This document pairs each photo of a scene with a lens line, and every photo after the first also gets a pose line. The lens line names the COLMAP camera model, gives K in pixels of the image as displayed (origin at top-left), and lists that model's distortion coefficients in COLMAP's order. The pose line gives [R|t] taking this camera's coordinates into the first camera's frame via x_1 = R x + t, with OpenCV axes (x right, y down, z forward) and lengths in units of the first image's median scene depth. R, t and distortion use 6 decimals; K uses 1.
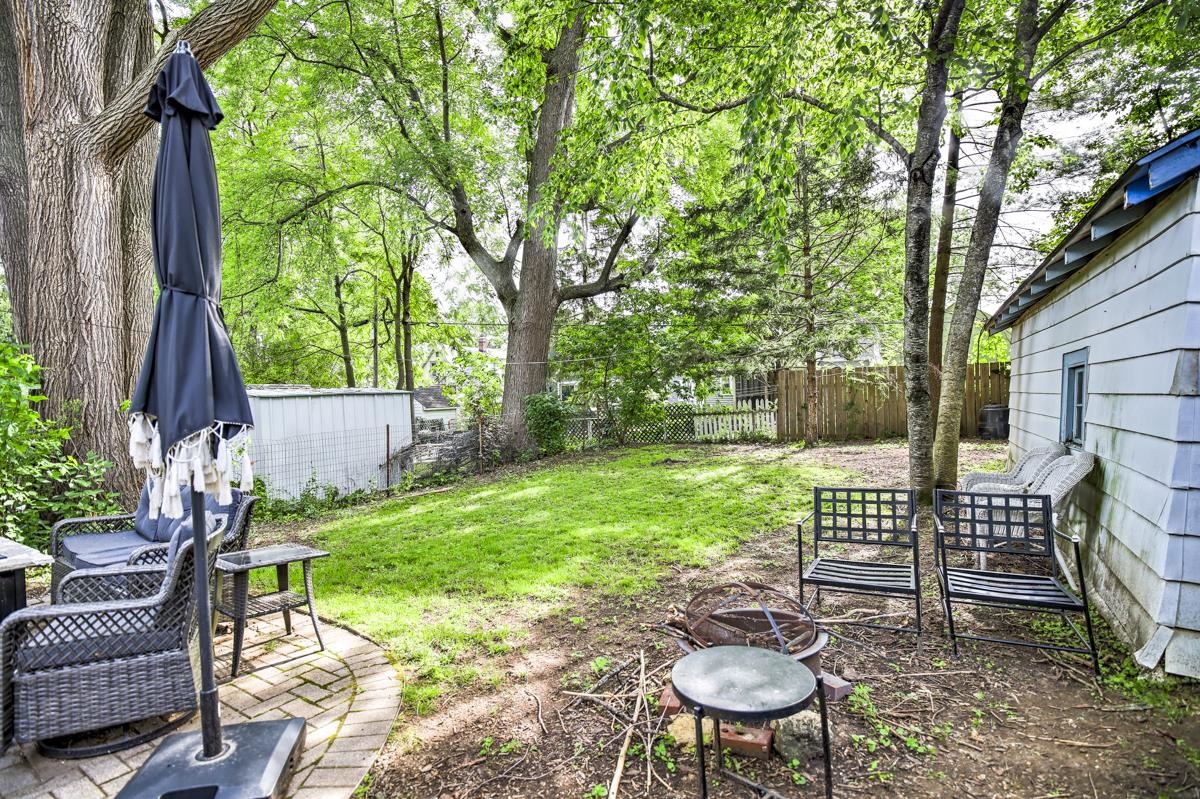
lens RADIAL K [[584.2, 0, 597.5], [0, 584.2, 398.4], [0, 0, 1]] dist [-0.024963, -0.003994]
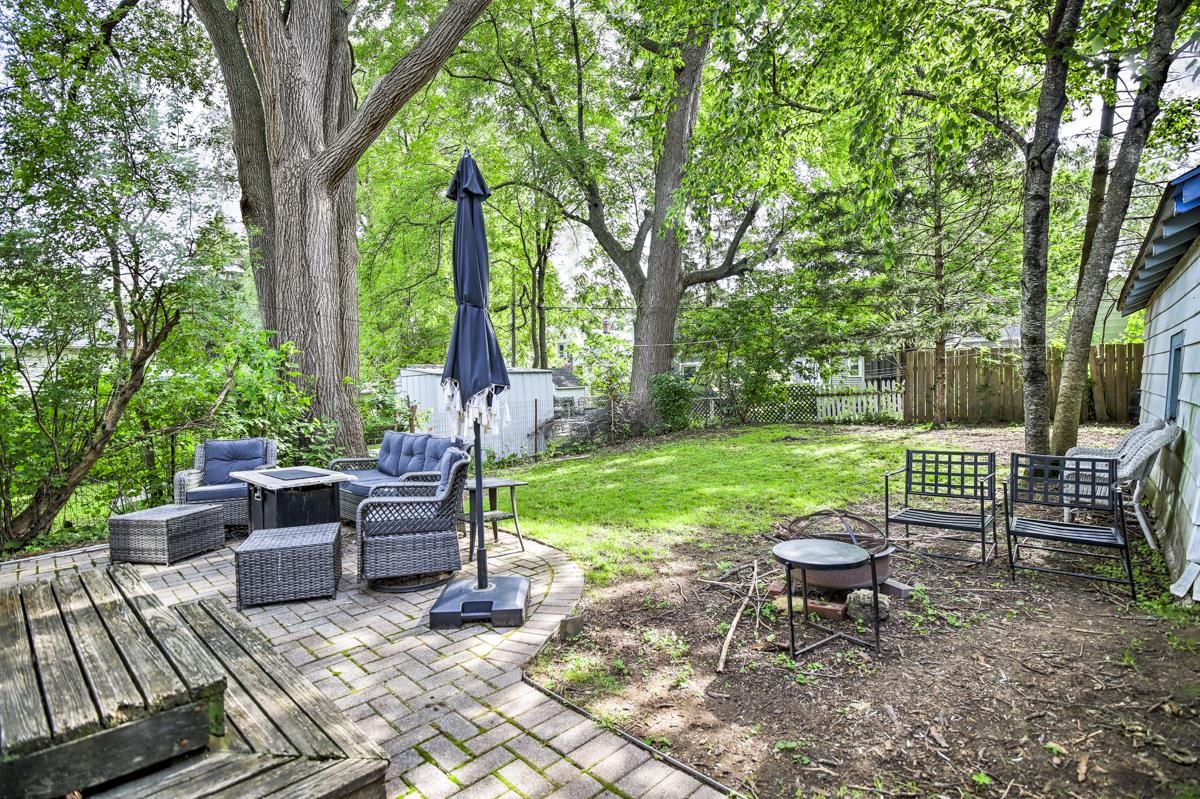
lens RADIAL K [[584.2, 0, 607.8], [0, 584.2, 398.1], [0, 0, 1]] dist [-0.024963, -0.003994]
pose [[0.982405, 0.012258, -0.186361, -0.005713], [-0.006338, 0.999457, 0.032332, 0.006949], [0.186656, -0.030582, 0.981949, -0.166932]]
